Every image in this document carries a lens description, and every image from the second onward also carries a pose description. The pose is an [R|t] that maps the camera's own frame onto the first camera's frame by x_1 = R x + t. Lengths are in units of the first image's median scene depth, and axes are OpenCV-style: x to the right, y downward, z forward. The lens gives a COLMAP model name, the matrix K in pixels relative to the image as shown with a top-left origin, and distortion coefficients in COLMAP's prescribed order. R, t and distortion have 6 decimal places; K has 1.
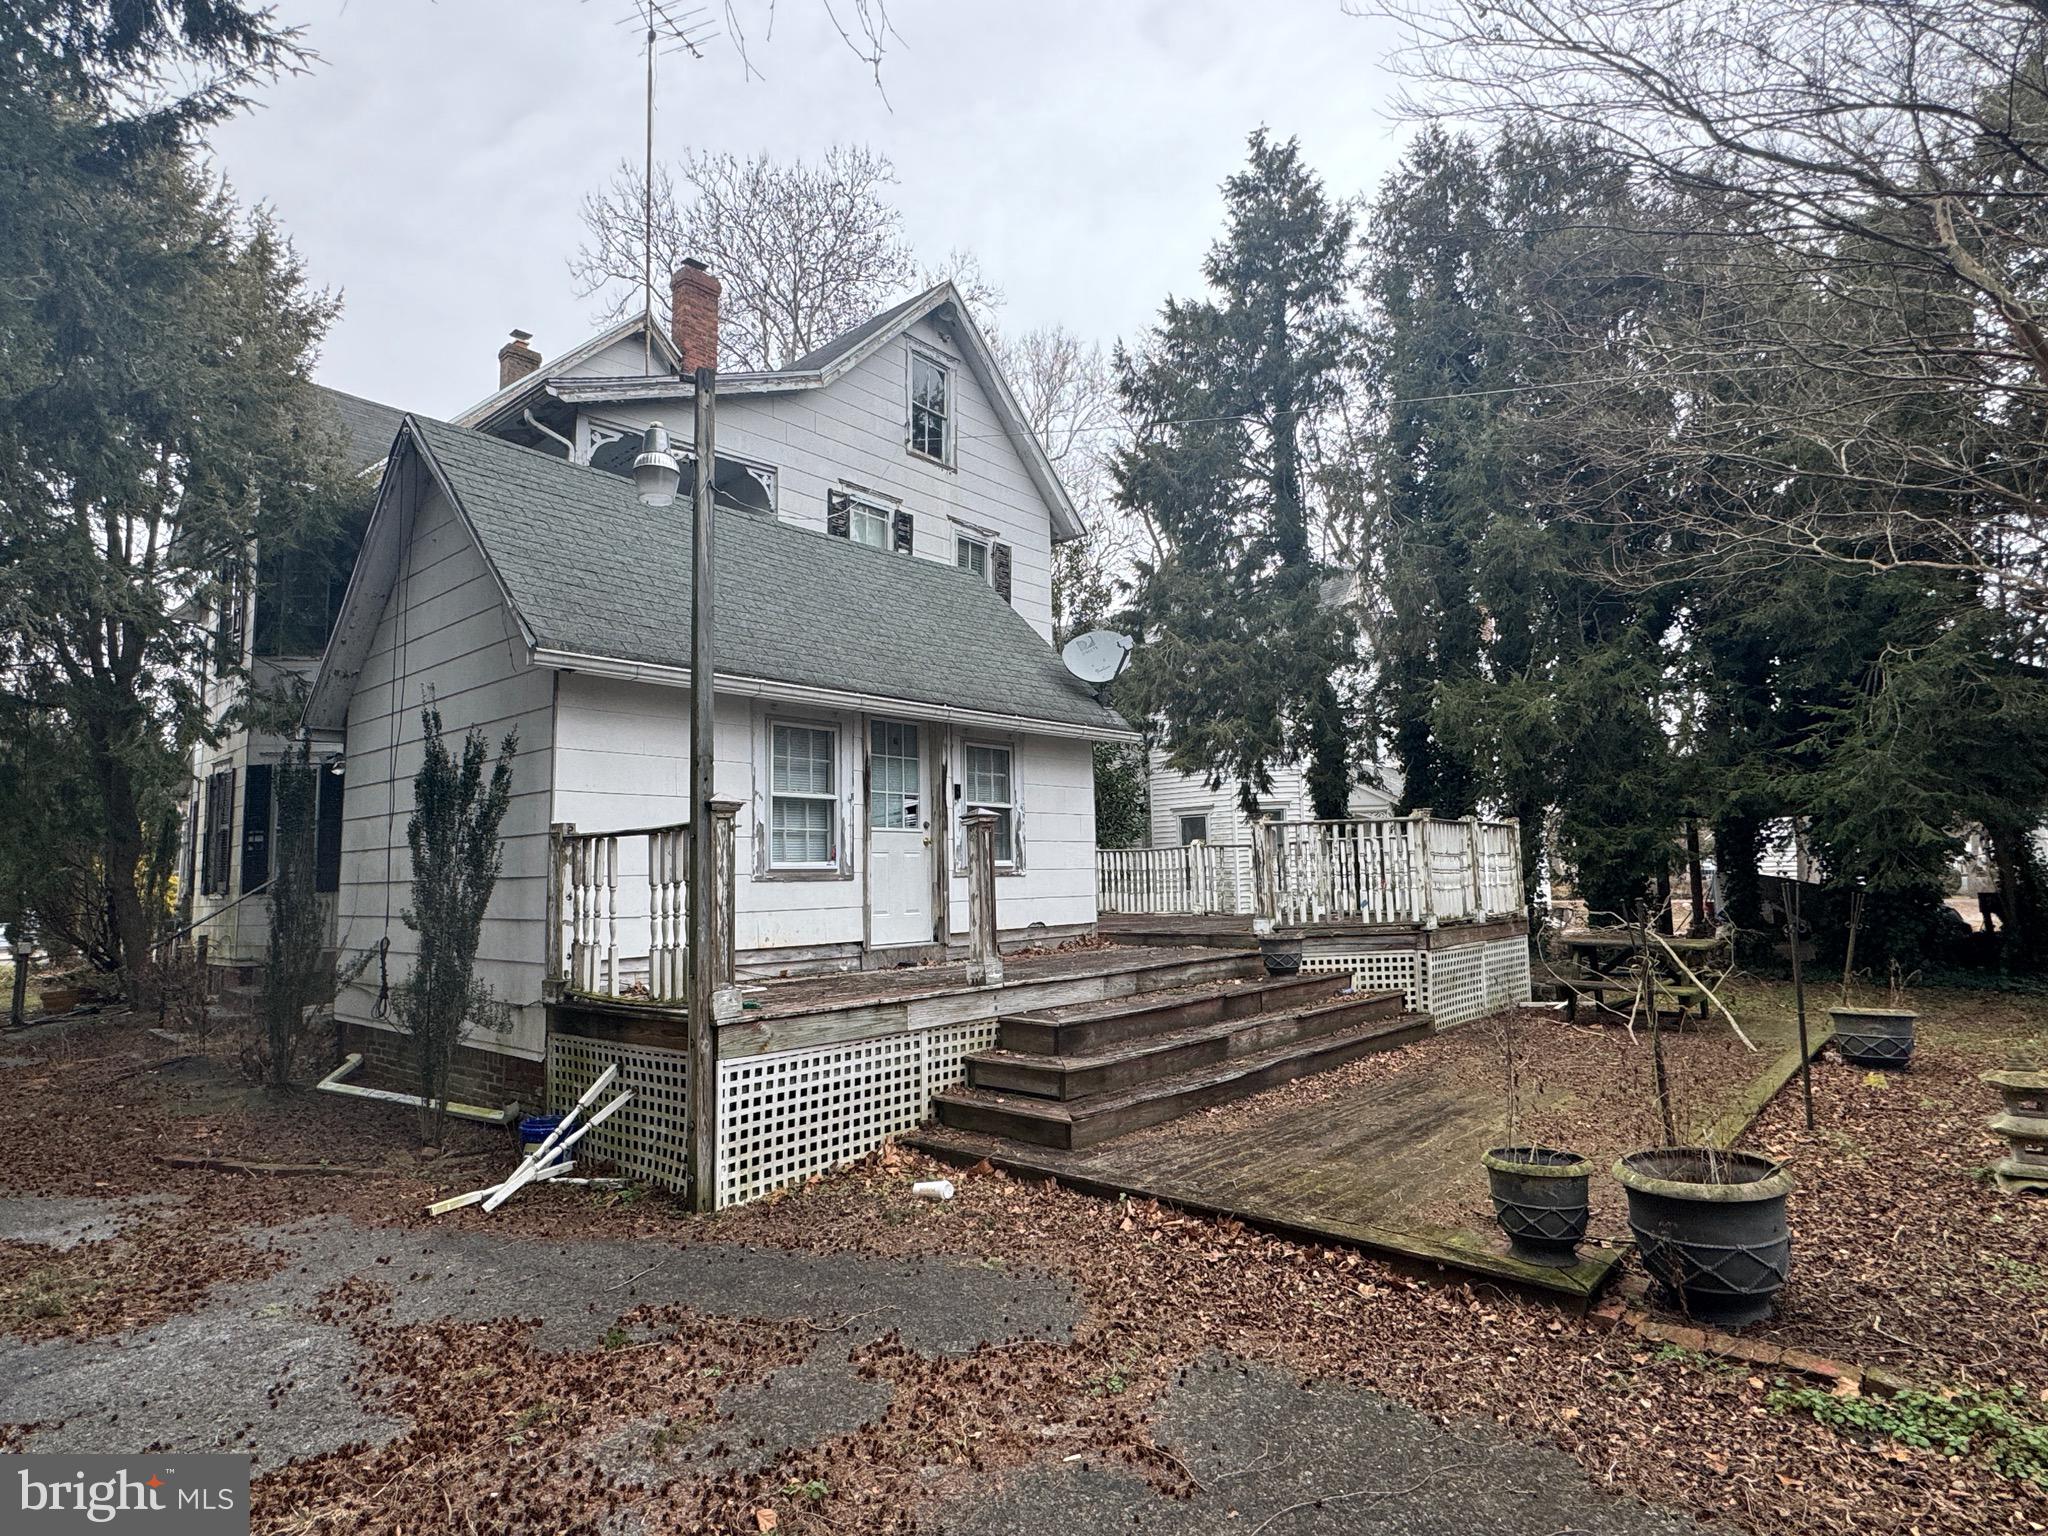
lens RADIAL K [[1063.0, 0, 1024.0], [0, 1063.0, 768.0], [0, 0, 1]] dist [0.003928, -0.015799]
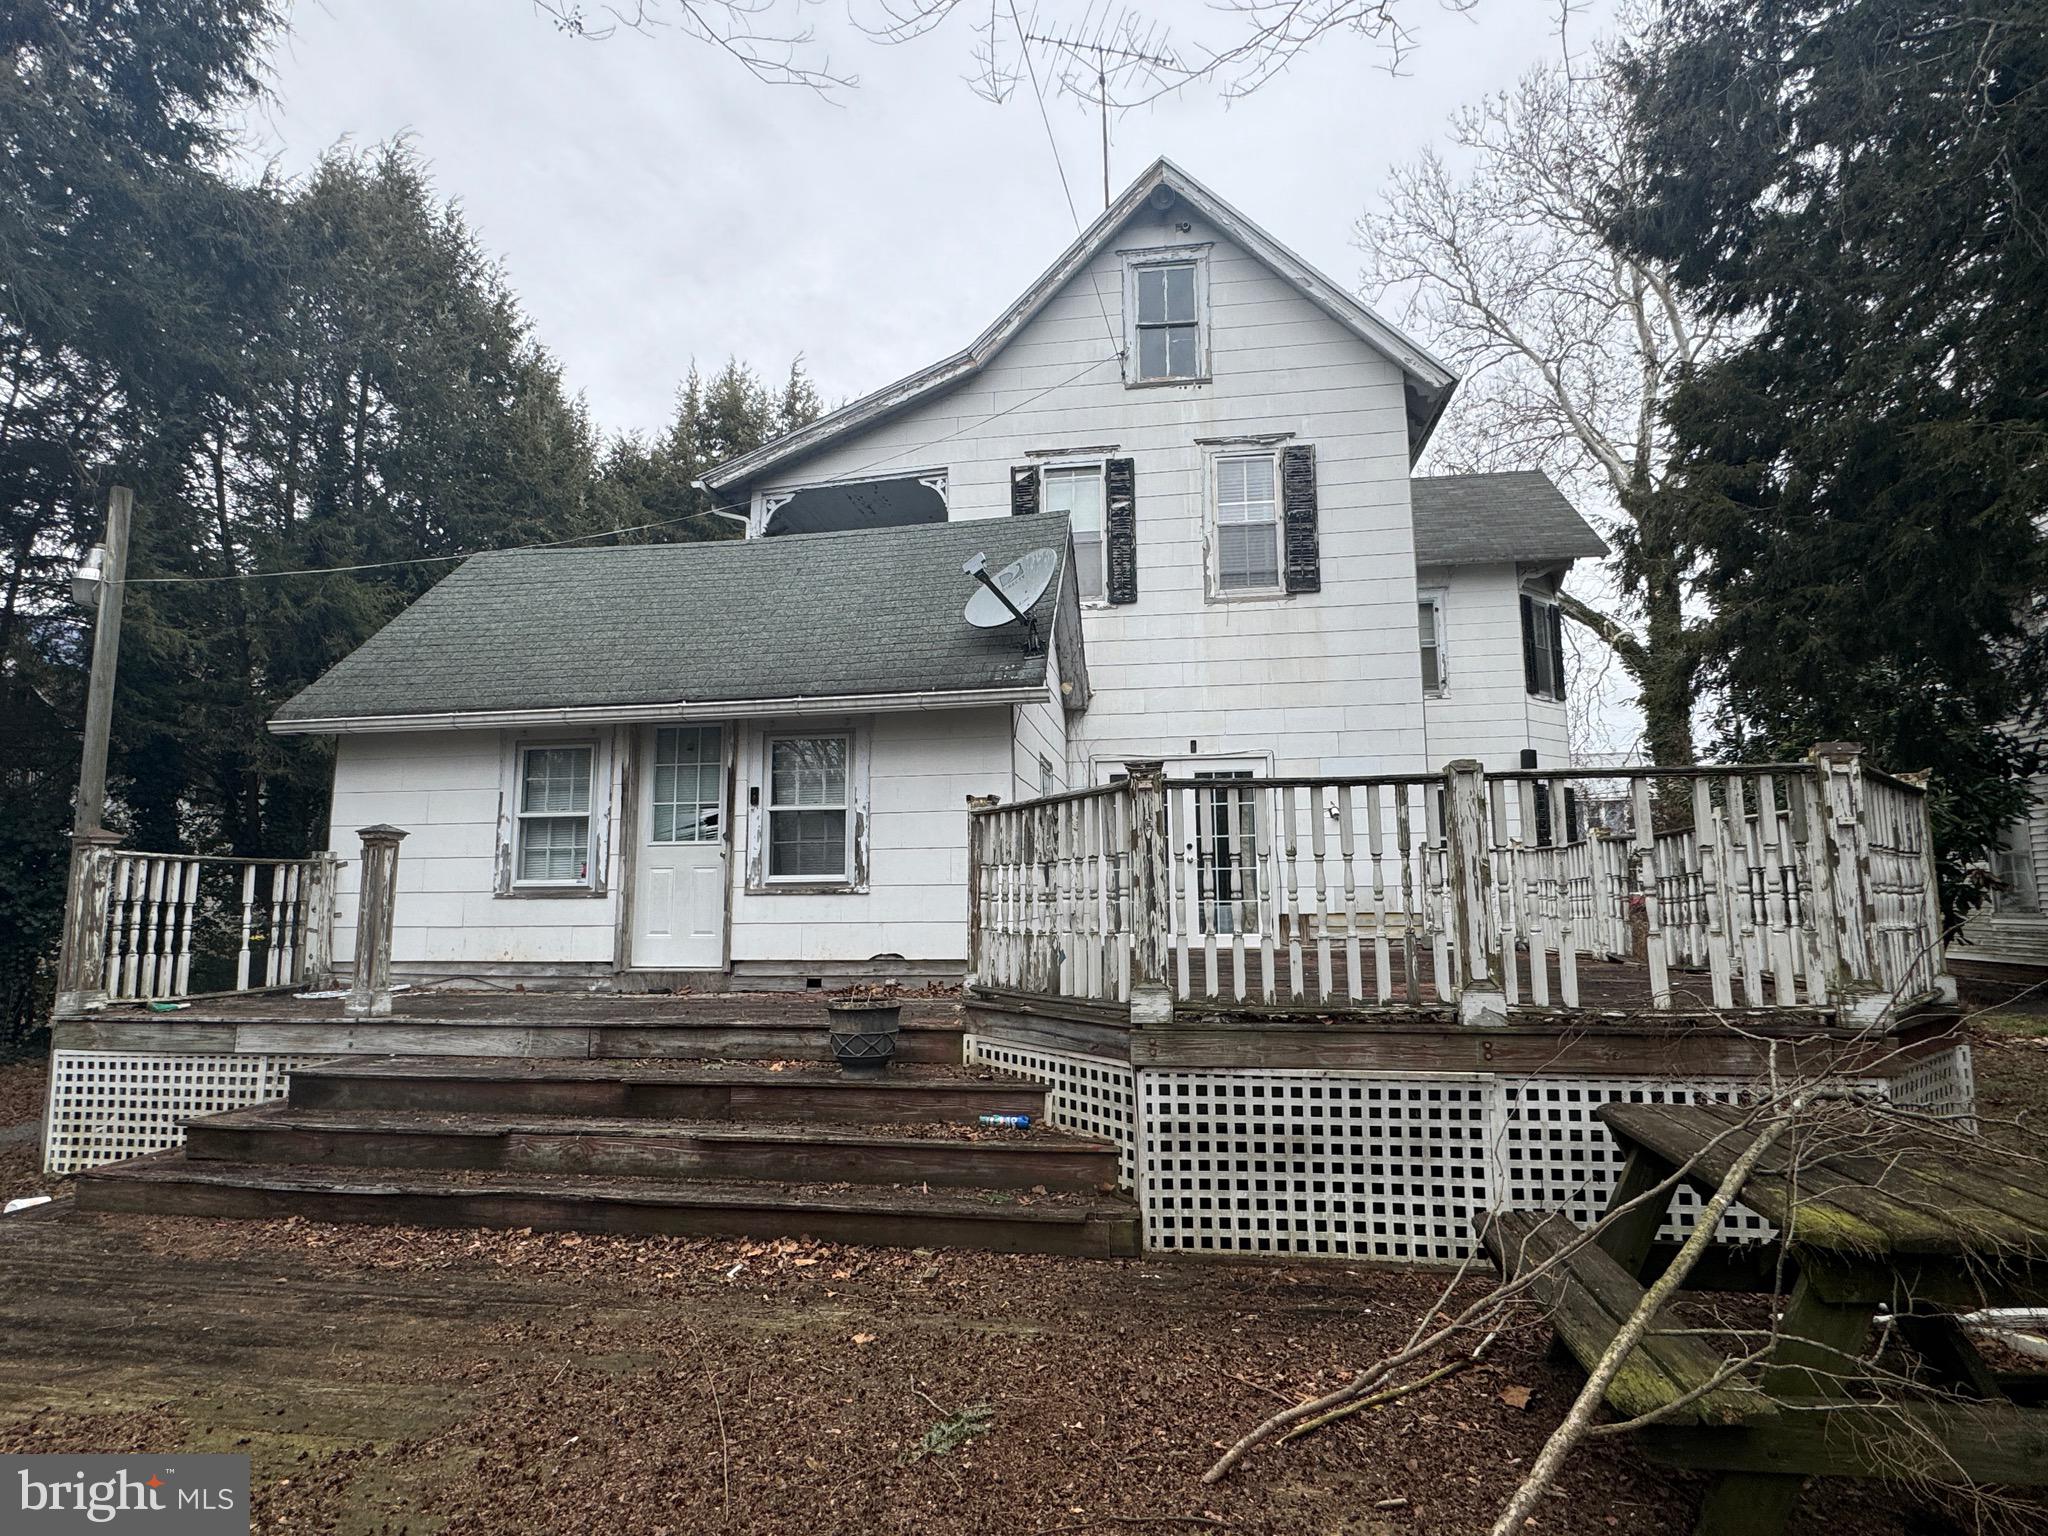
lens RADIAL K [[1001.7, 0, 1024.0], [0, 1001.7, 768.0], [0, 0, 1]] dist [-0.001166, 0.000145]
pose [[0.549450, -0.091003, -0.830556, 0.806944], [0.085027, 0.994980, -0.052770, 0.067023], [0.831189, -0.041625, 0.554430, 0.801969]]
